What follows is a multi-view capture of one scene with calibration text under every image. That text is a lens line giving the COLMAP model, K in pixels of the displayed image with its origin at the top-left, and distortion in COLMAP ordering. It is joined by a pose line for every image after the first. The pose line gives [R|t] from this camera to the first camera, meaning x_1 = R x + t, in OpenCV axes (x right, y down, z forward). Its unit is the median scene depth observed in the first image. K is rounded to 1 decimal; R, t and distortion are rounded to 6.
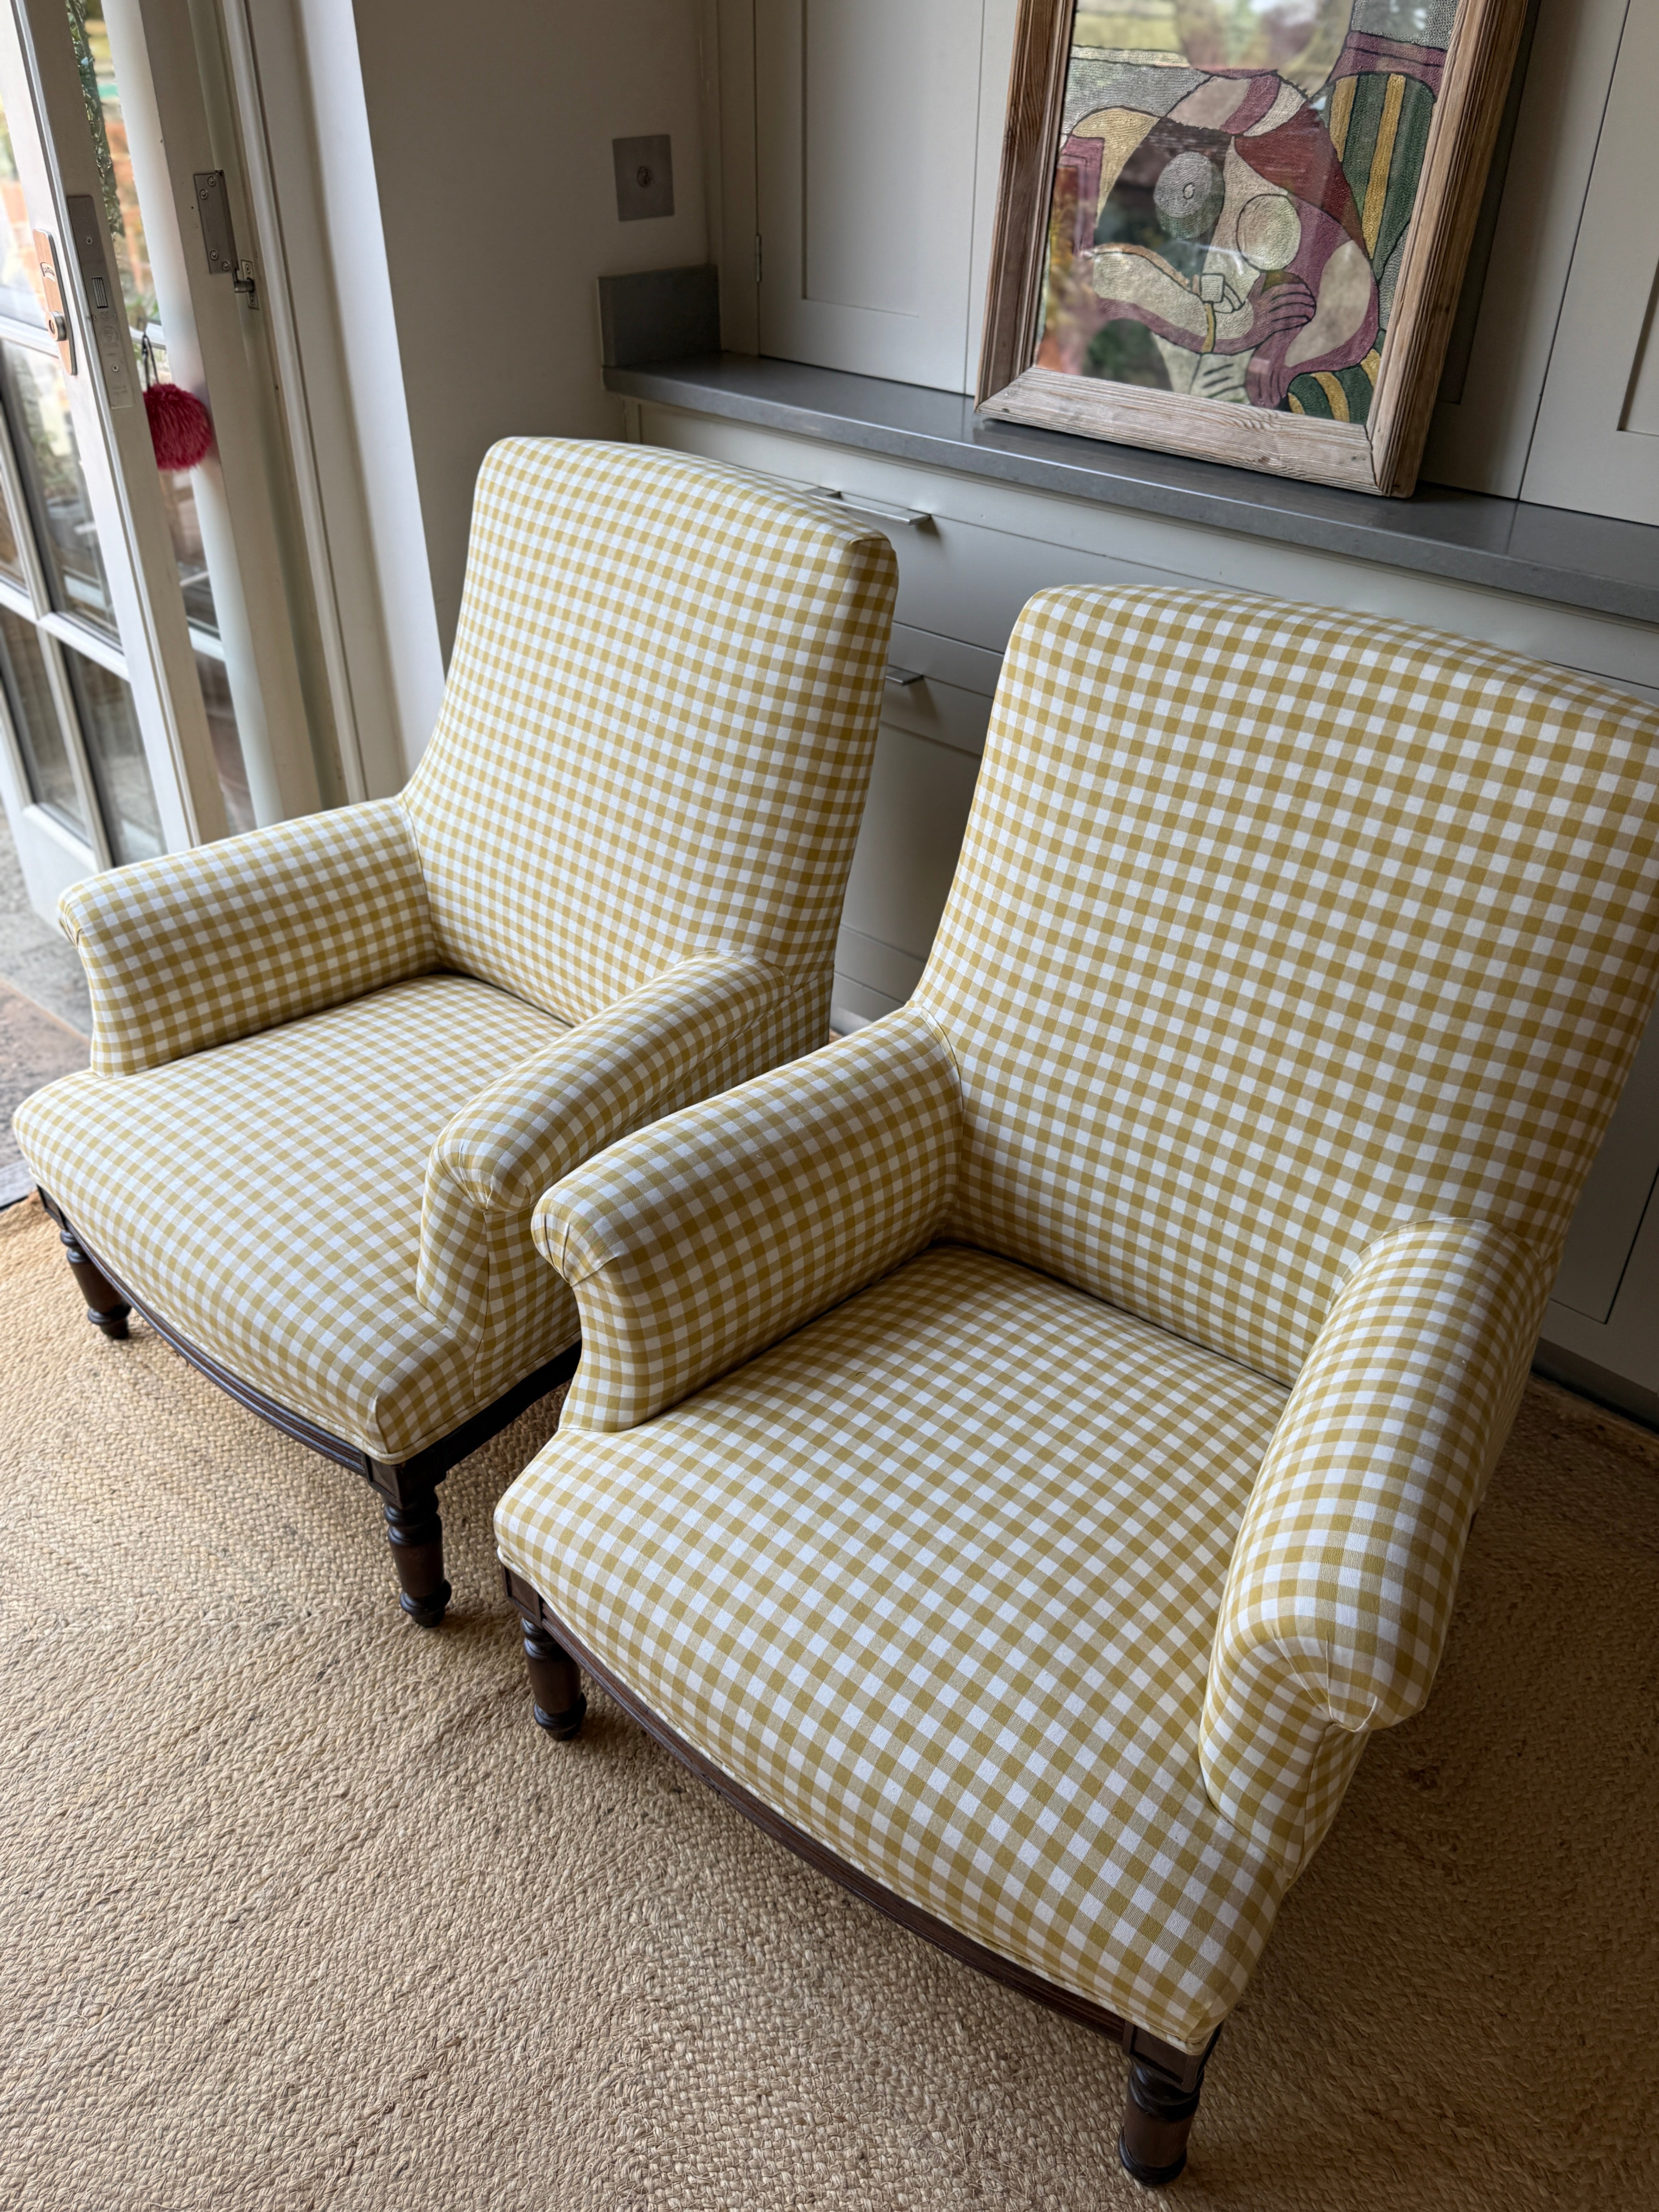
lens RADIAL K [[1679.9, 0, 829.6], [0, 1679.9, 1116.9], [0, 0, 1]] dist [0.133607, -0.252702]
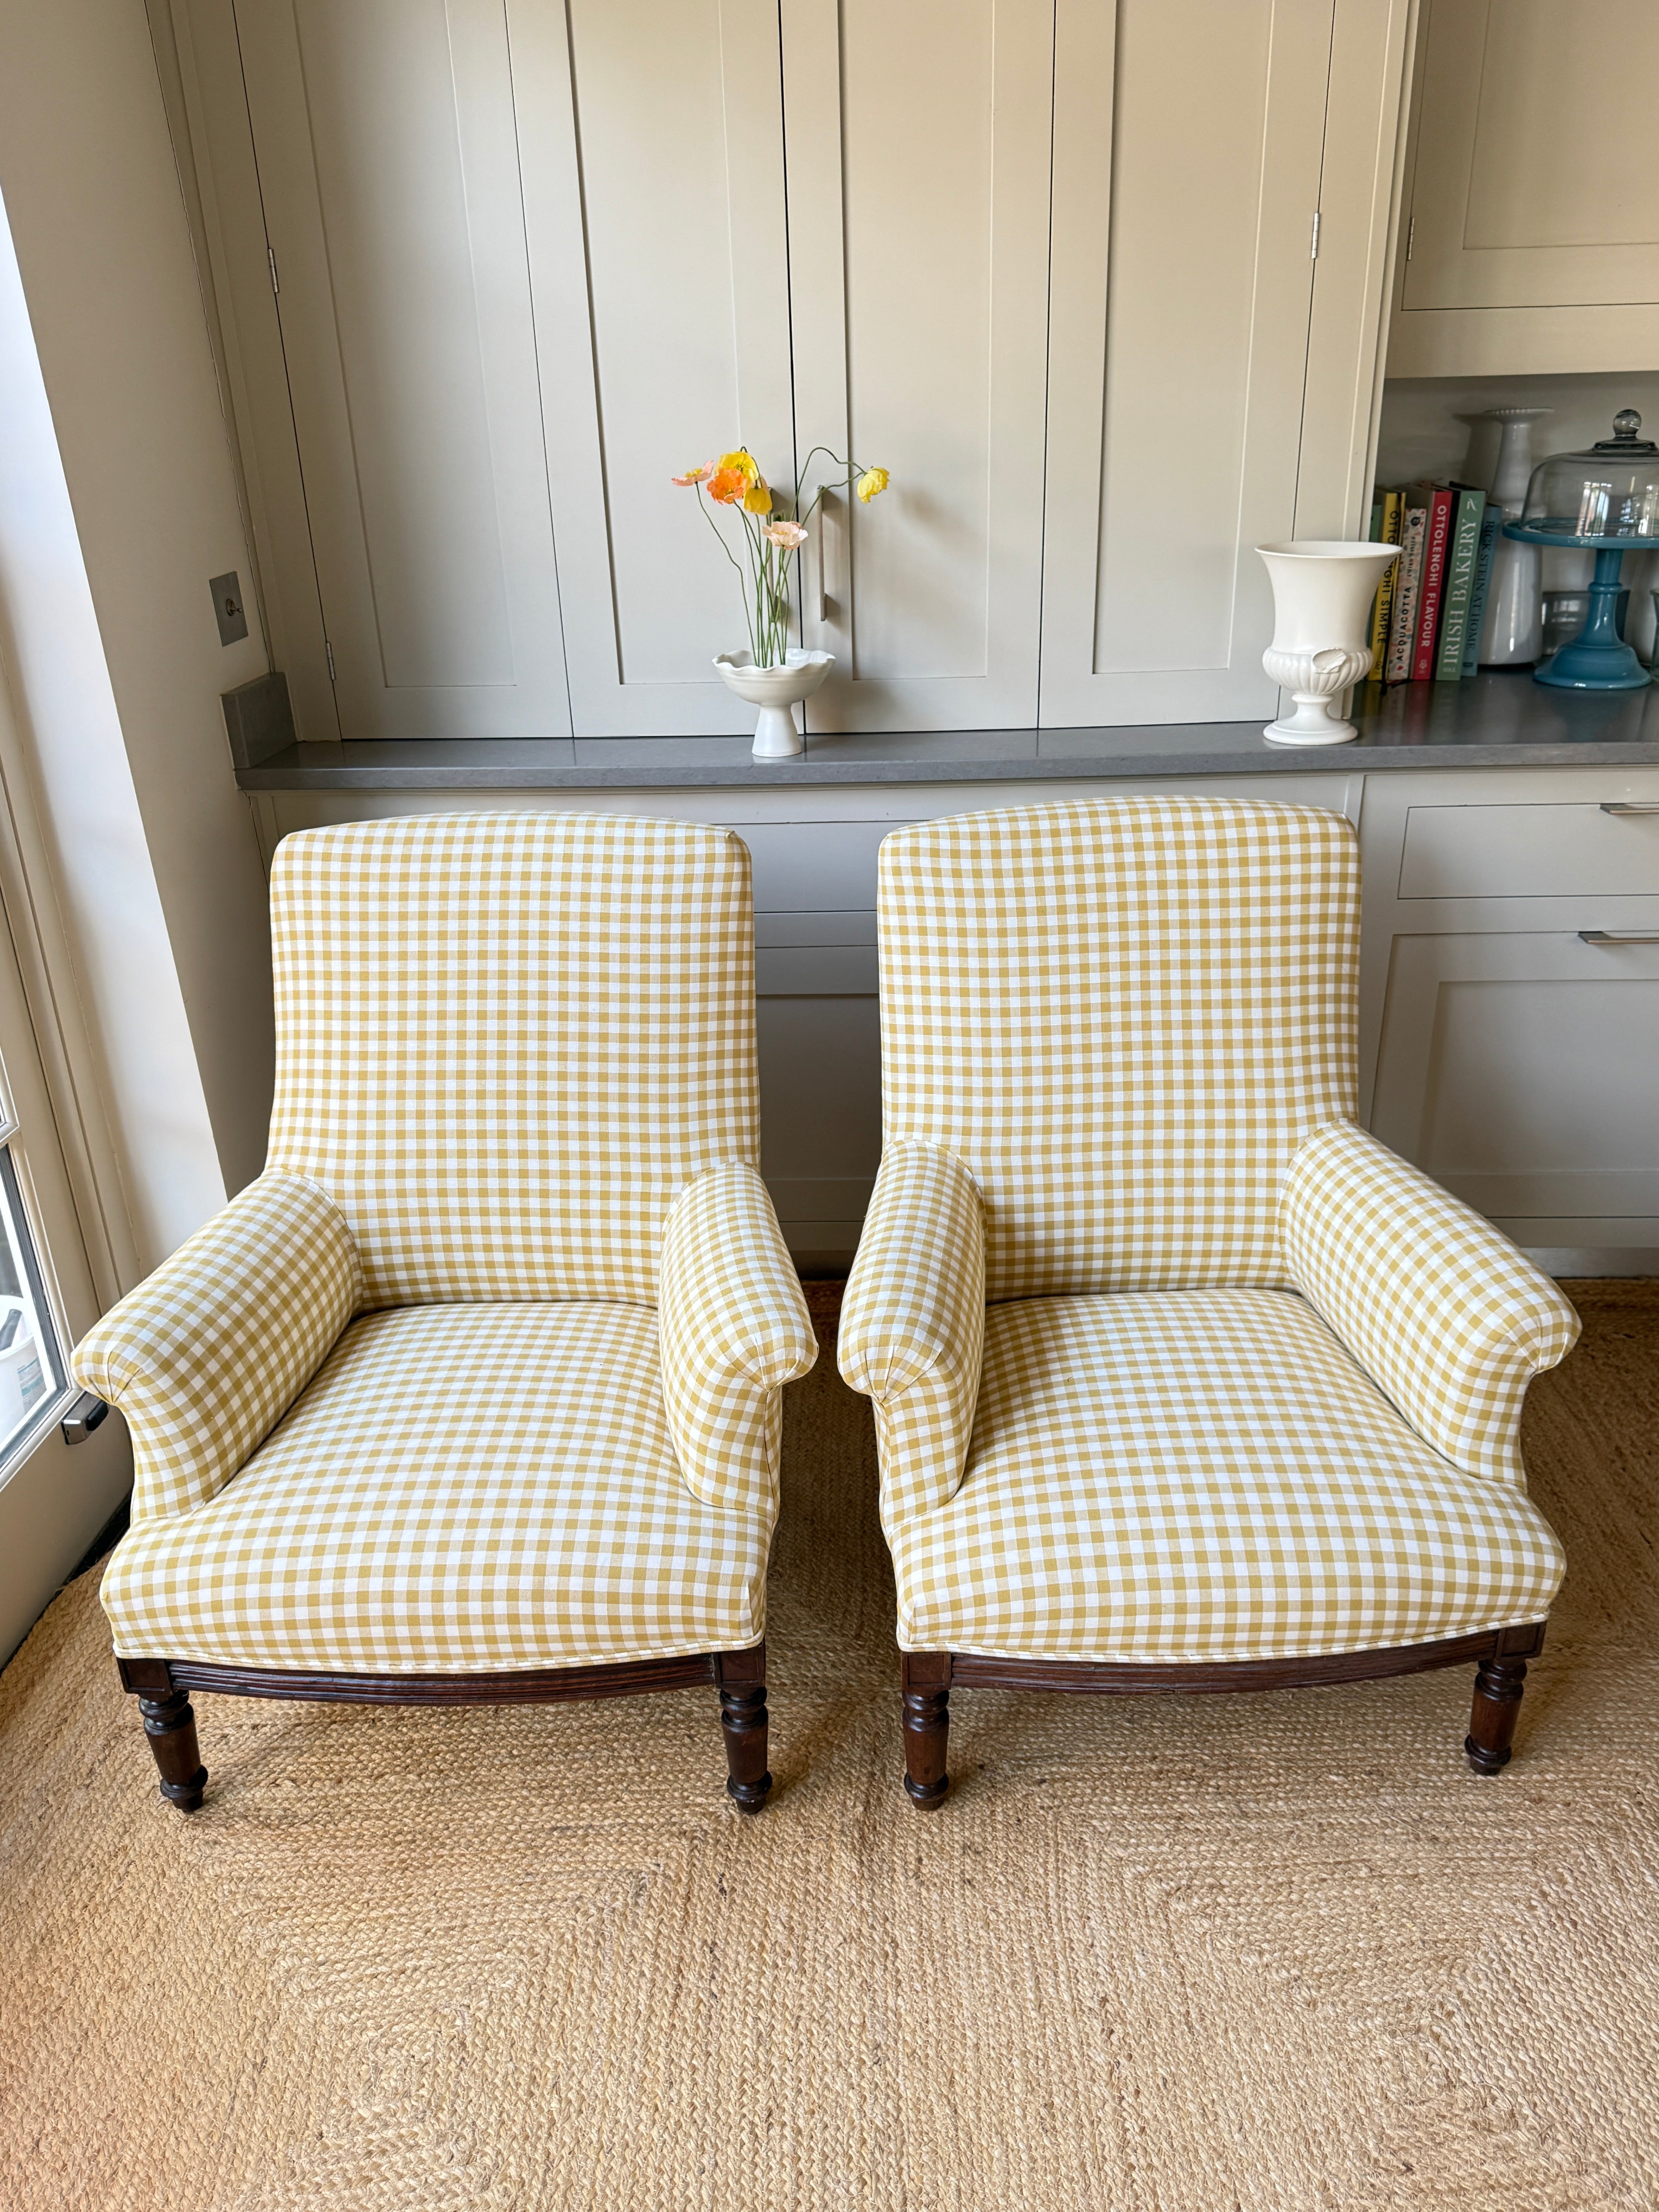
lens RADIAL K [[1671.2, 0, 833.2], [0, 1671.2, 1111.6], [0, 0, 1]] dist [0.183022, -0.403486]
pose [[0.753512, -0.294467, 0.587799, -0.798919], [0.393474, 0.918264, -0.044384, -0.054988], [-0.526685, 0.264727, 0.807788, -0.041437]]
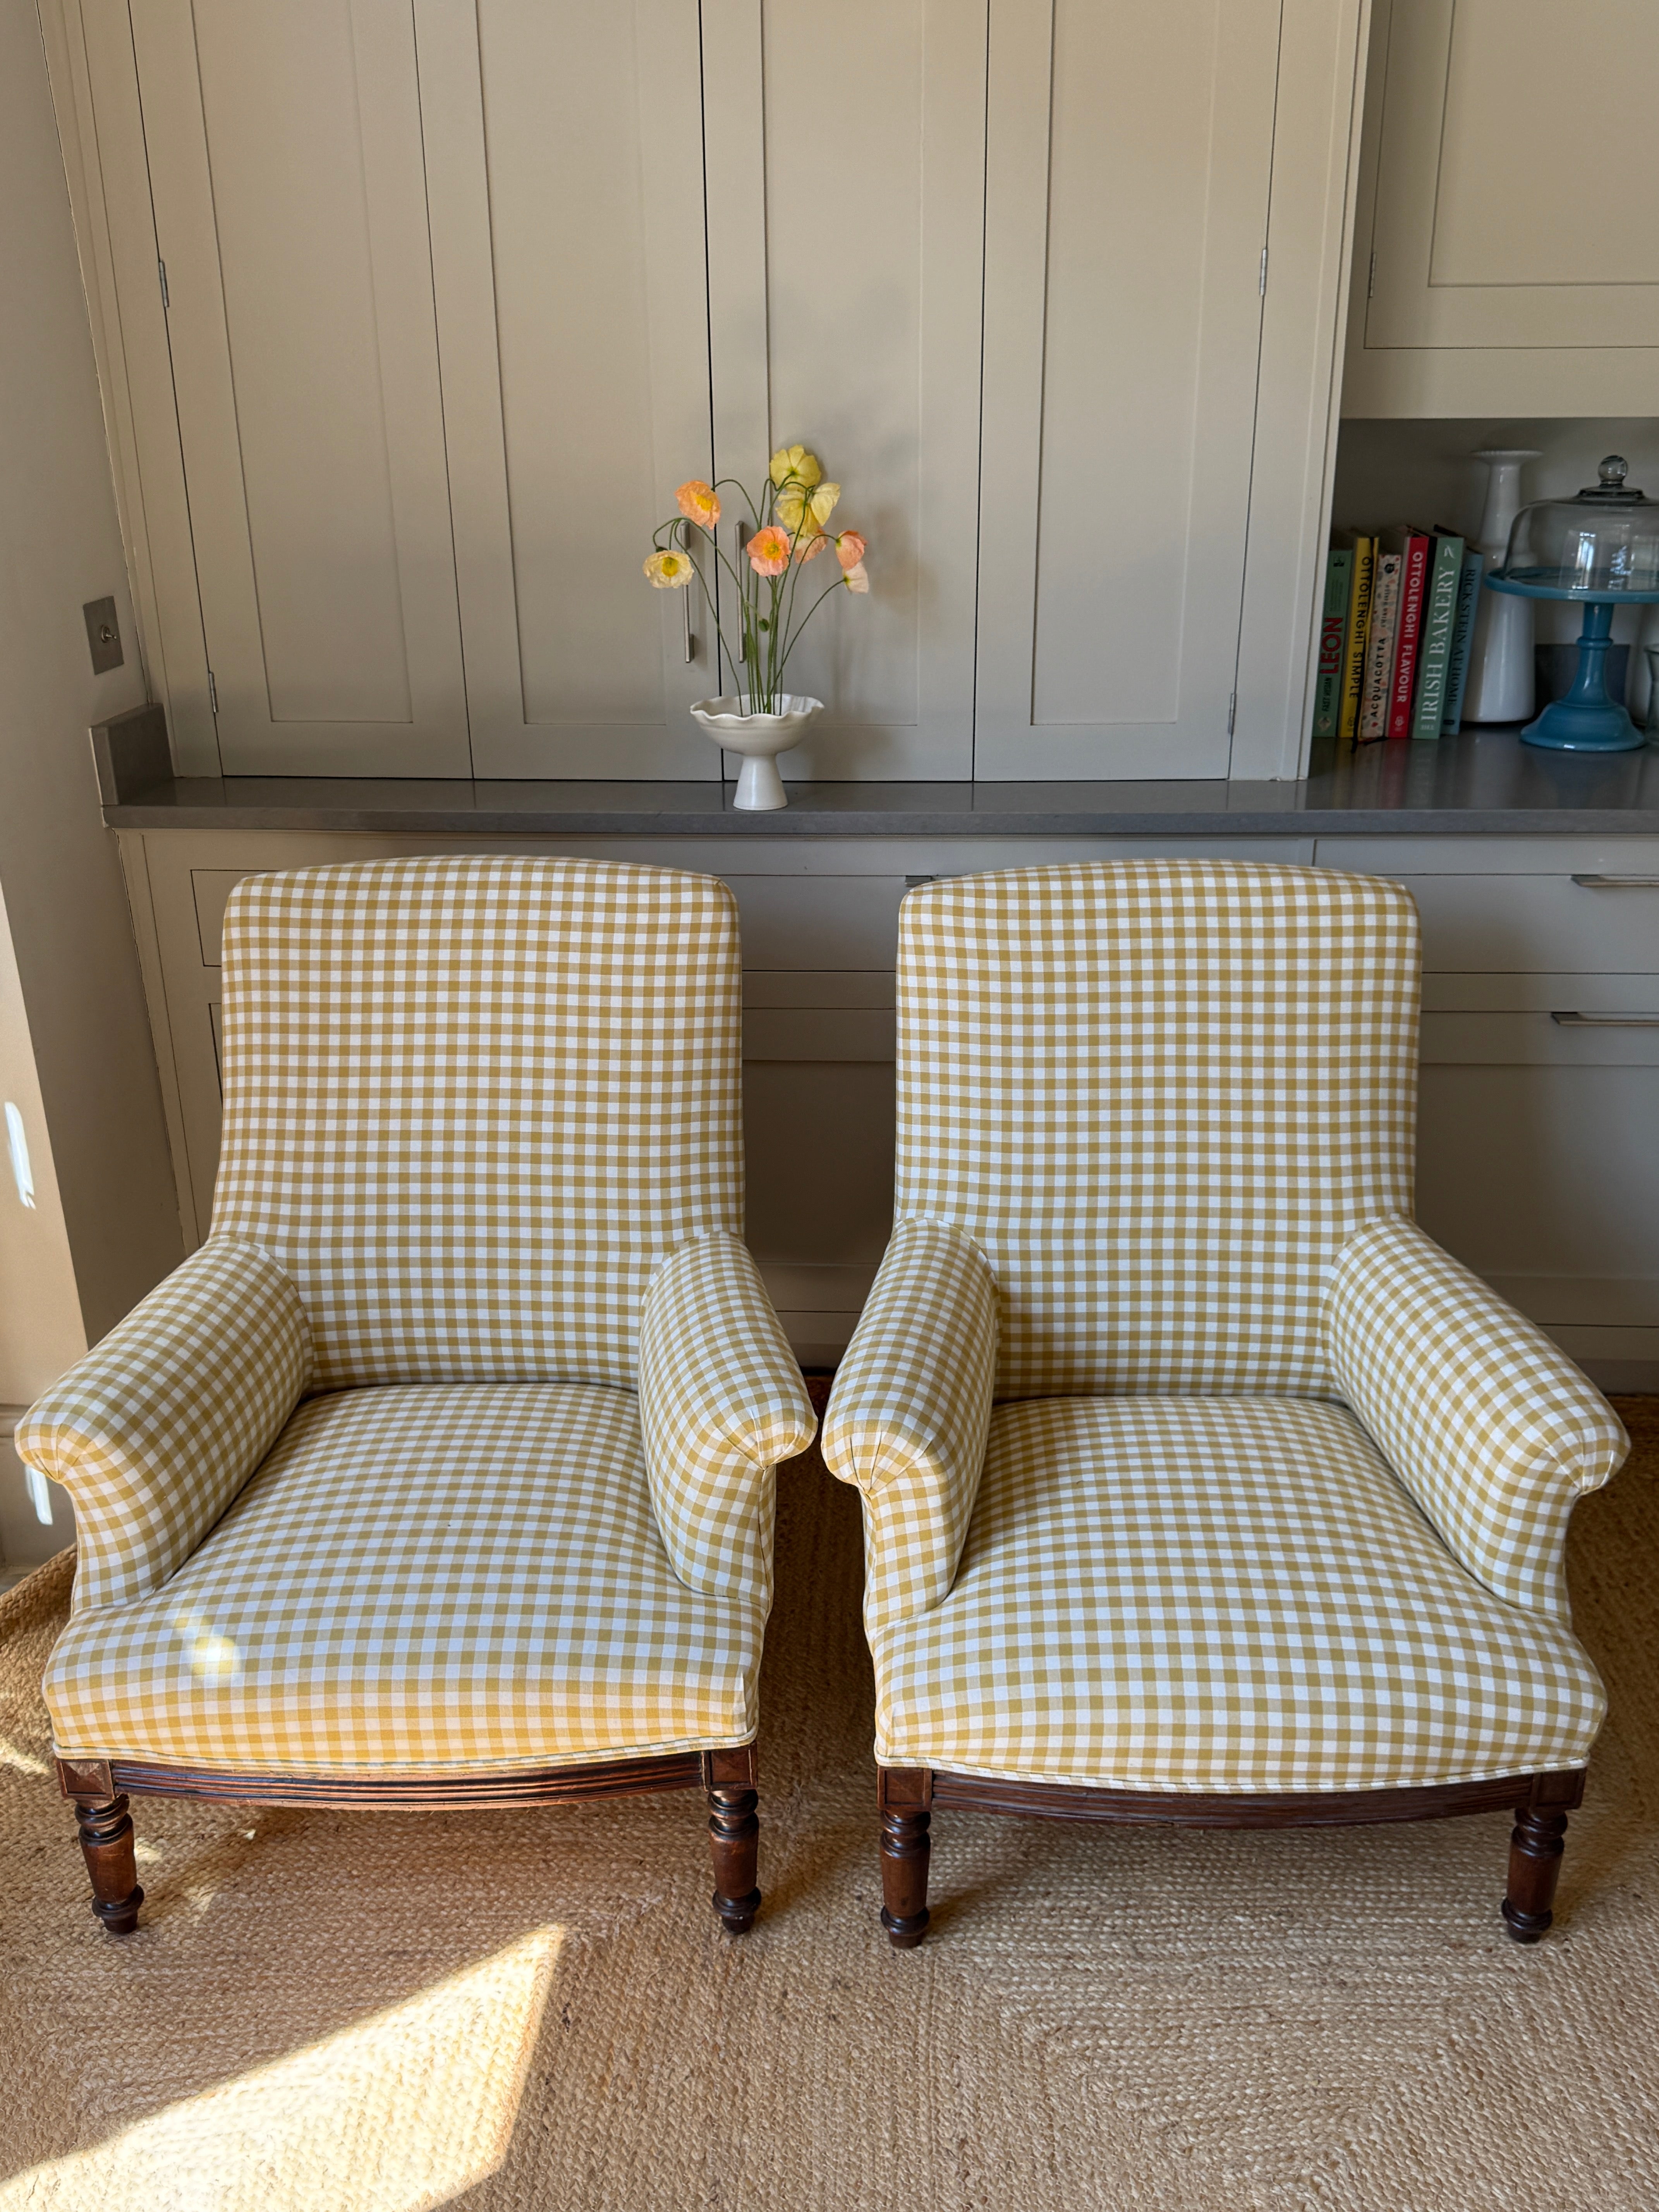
lens RADIAL K [[1965.3, 0, 832.7], [0, 1965.3, 1113.2], [0, 0, 1]] dist [0.189654, -0.421301]
pose [[0.786506, -0.236646, 0.570445, -0.837050], [0.355923, 0.928537, -0.105534, -0.009644], [-0.504705, 0.286037, 0.814528, -0.165146]]
